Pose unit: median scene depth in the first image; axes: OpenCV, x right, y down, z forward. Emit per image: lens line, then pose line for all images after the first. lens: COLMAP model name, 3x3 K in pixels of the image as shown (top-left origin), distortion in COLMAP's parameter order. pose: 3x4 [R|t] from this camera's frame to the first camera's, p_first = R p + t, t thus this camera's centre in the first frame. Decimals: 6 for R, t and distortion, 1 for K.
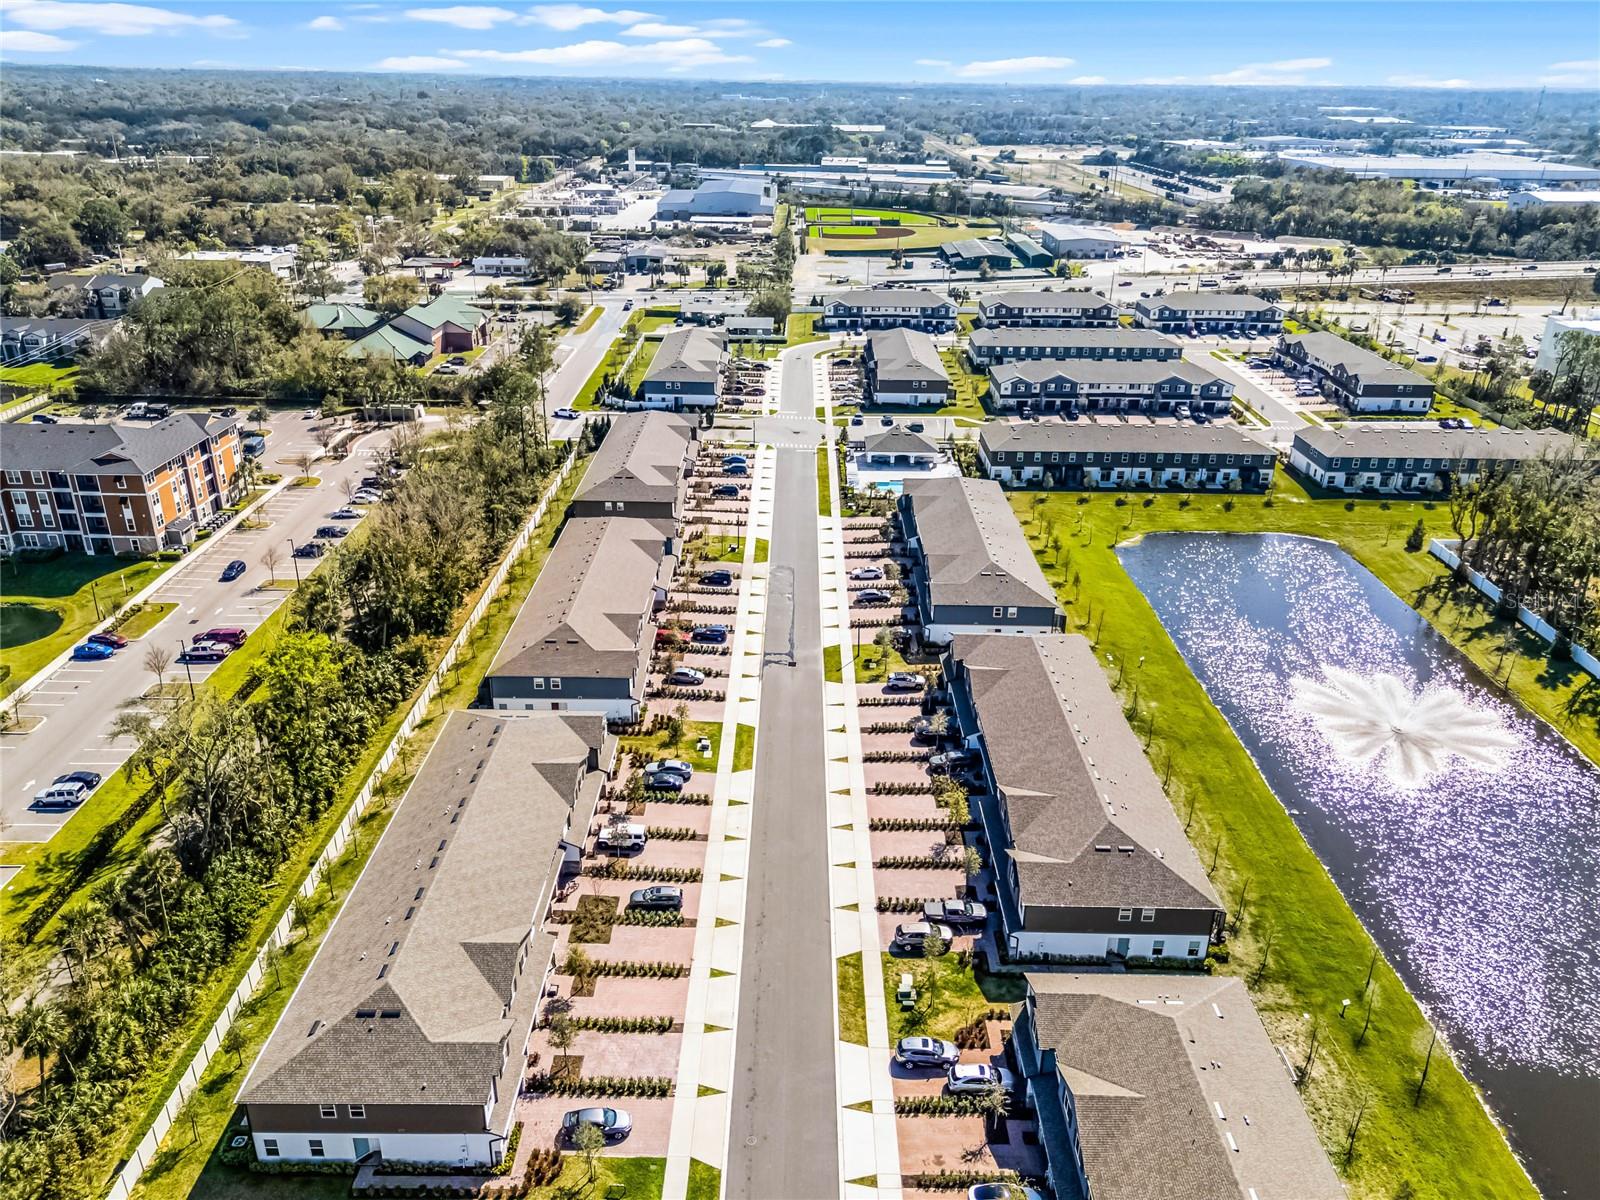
lens RADIAL K [[1168.4, 0, 806.5], [0, 1168.4, 601.9], [0, 0, 1]] dist [0.062021, -0.053052]
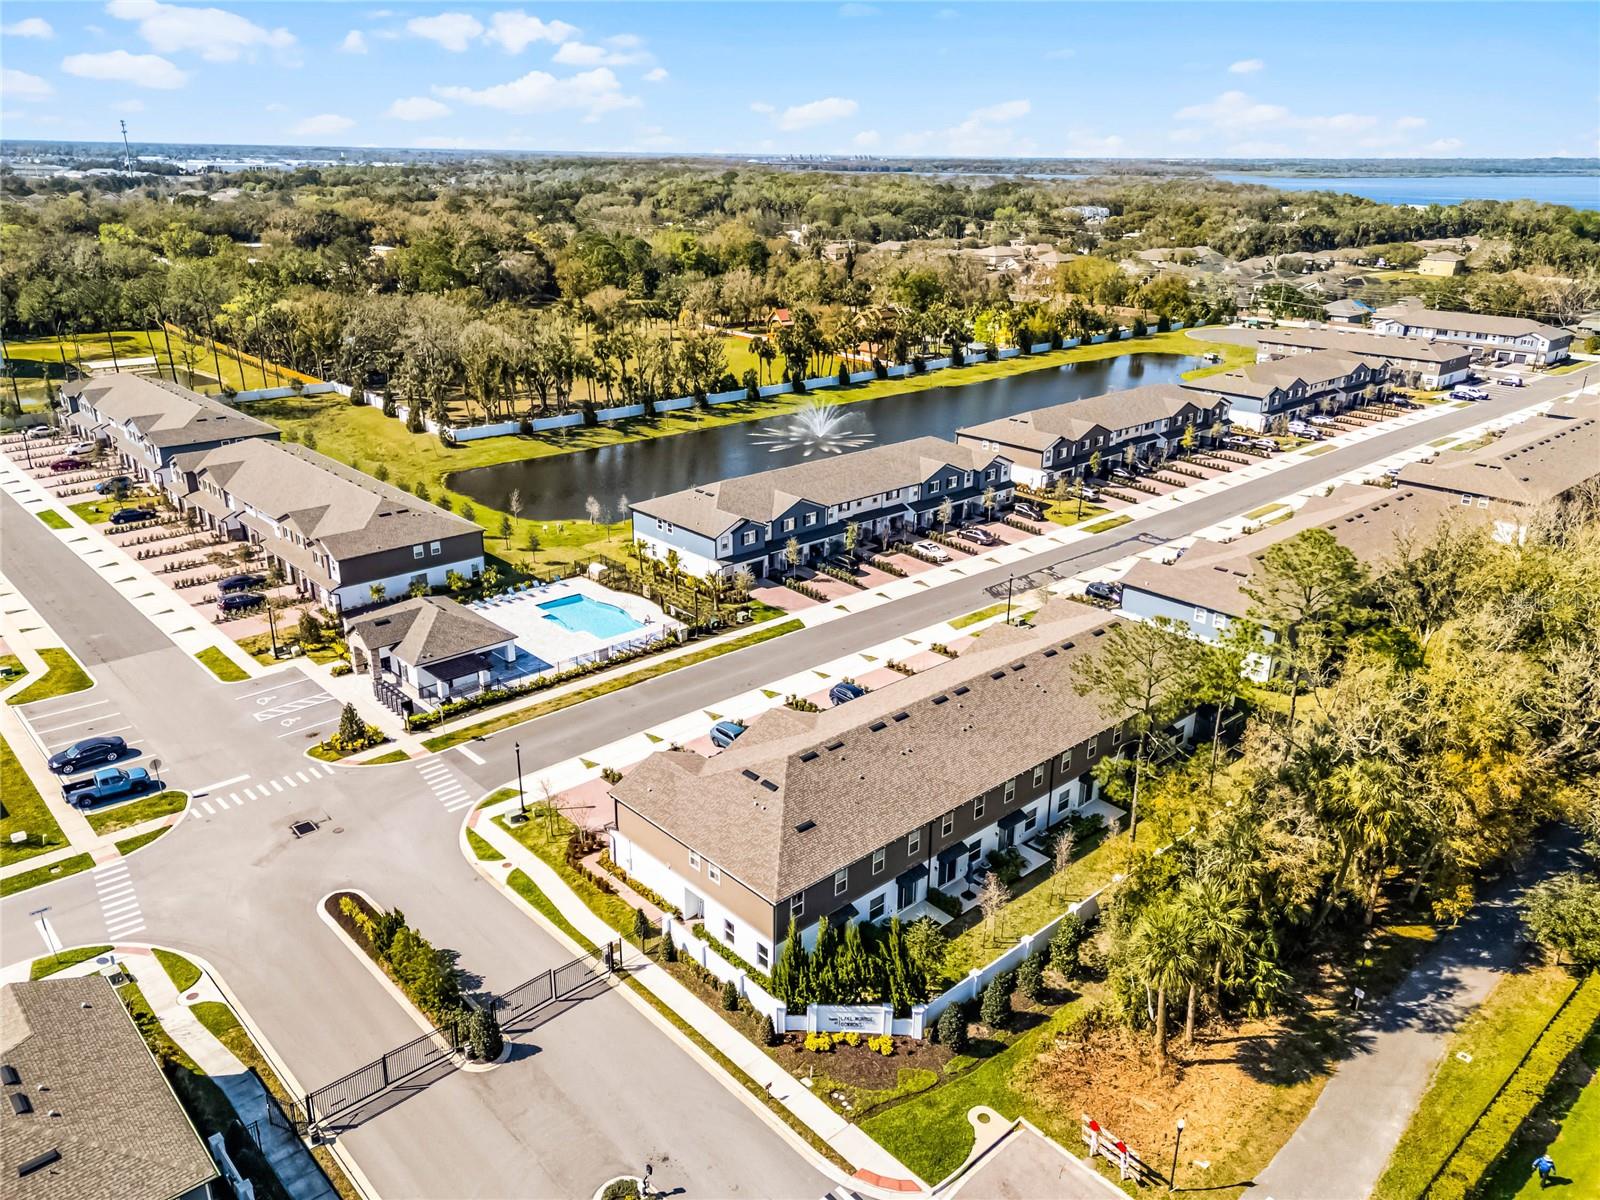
lens RADIAL K [[1168.4, 0, 802.3], [0, 1168.4, 625.6], [0, 0, 1]] dist [0.062021, -0.053052]
pose [[-0.678587, -0.298332, 0.671206, -0.354776], [0.274910, 0.744232, 0.608723, -0.402305], [-0.681134, 0.597593, -0.423012, 1.157962]]
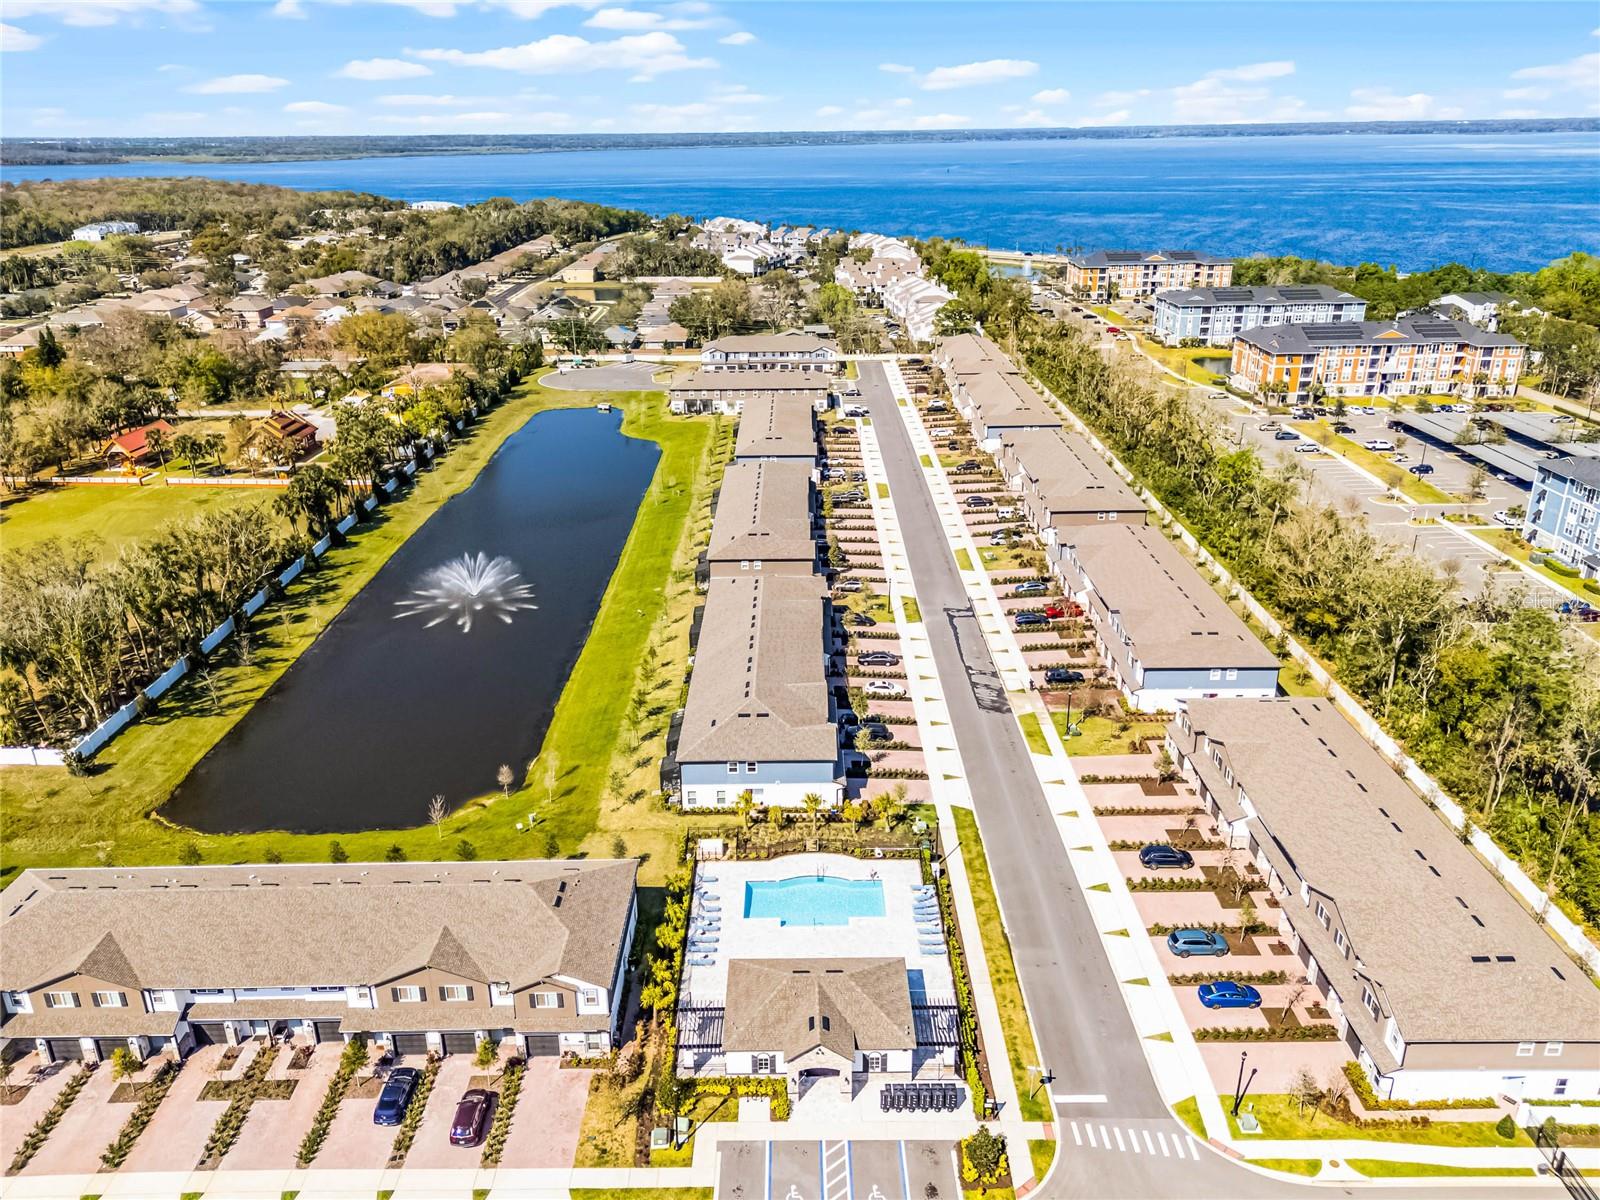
lens RADIAL K [[1168.4, 0, 800.2], [0, 1168.4, 603.5], [0, 0, 1]] dist [0.062021, -0.053052]
pose [[-0.999977, -0.006097, -0.003129, 0.093504], [-0.006495, 0.697814, 0.716249, -0.531137], [-0.002184, 0.716253, -0.697837, 1.242025]]
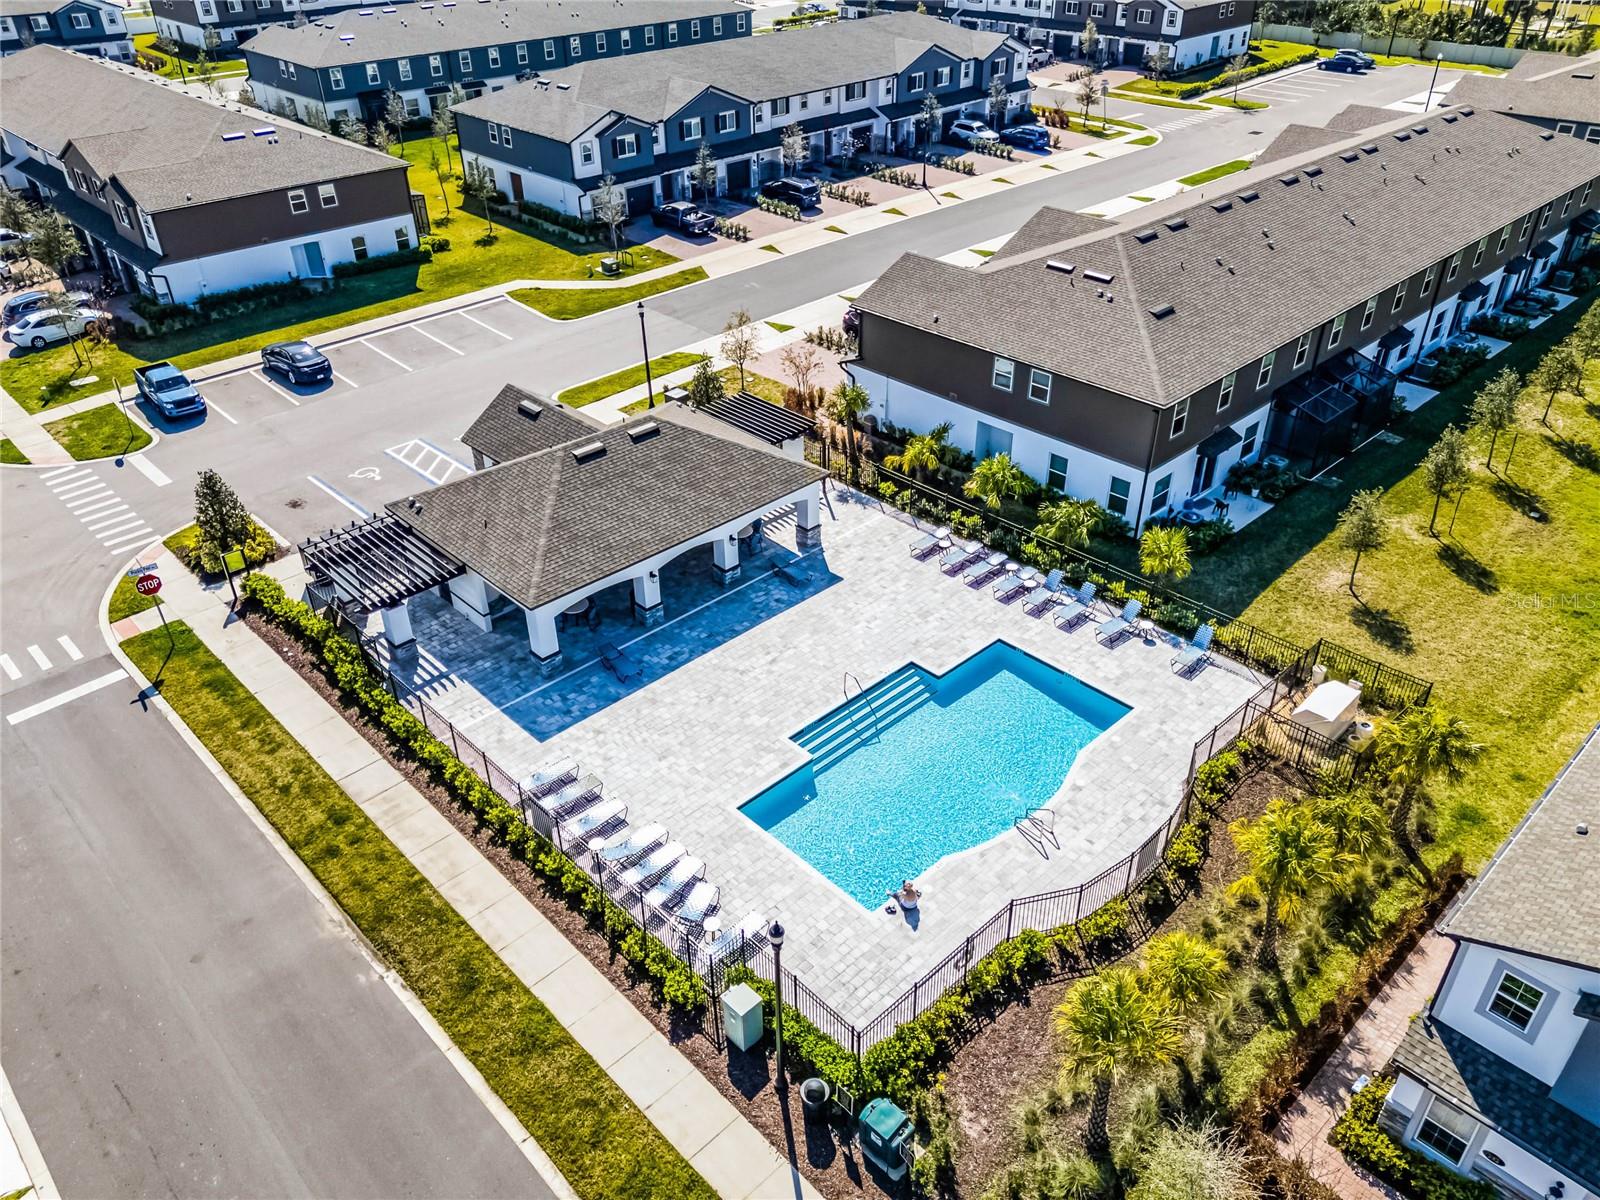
lens RADIAL K [[1168.4, 0, 794.4], [0, 1168.4, 626.2], [0, 0, 1]] dist [0.062021, -0.053052]
pose [[0.727096, -0.405266, 0.554157, -0.016659], [0.298311, 0.913496, 0.276652, -0.168180], [-0.618338, -0.035841, 0.785095, 0.871457]]
